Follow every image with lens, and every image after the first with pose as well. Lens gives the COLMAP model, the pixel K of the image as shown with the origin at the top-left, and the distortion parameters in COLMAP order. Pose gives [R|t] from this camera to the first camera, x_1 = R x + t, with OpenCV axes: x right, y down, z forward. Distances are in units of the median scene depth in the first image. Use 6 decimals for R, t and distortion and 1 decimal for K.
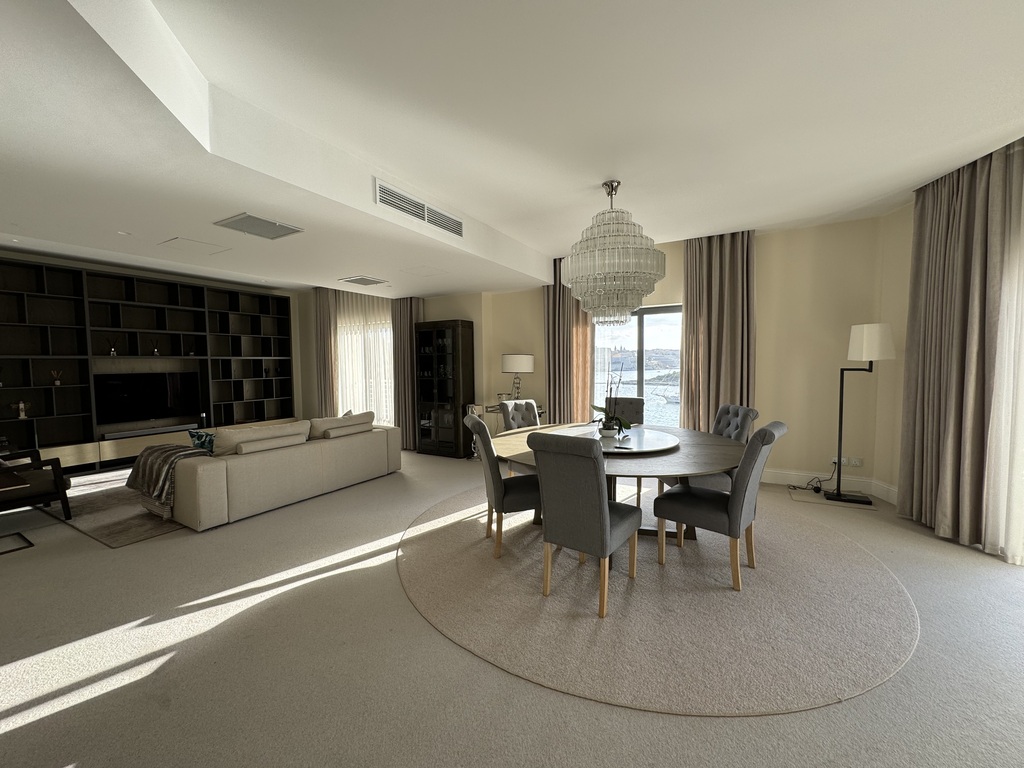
lens RADIAL K [[408.8, 0, 512.6], [0, 408.8, 384.3], [0, 0, 1]] dist [-0.000148, 0.000585]
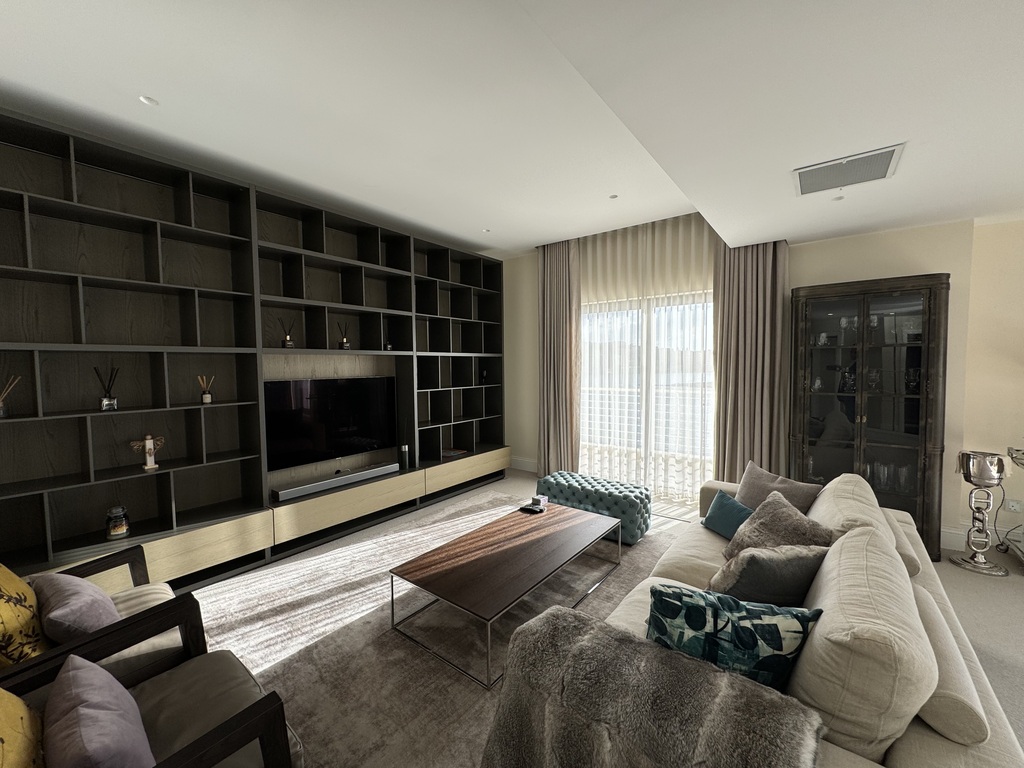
lens RADIAL K [[408.8, 0, 509.2], [0, 408.8, 385.8], [0, 0, 1]] dist [-0.000148, 0.000585]
pose [[0.992069, 0.009541, -0.125334, -0.534586], [-0.009664, 0.999953, -0.000380, -0.018862], [0.125325, 0.001588, 0.992115, 0.425601]]
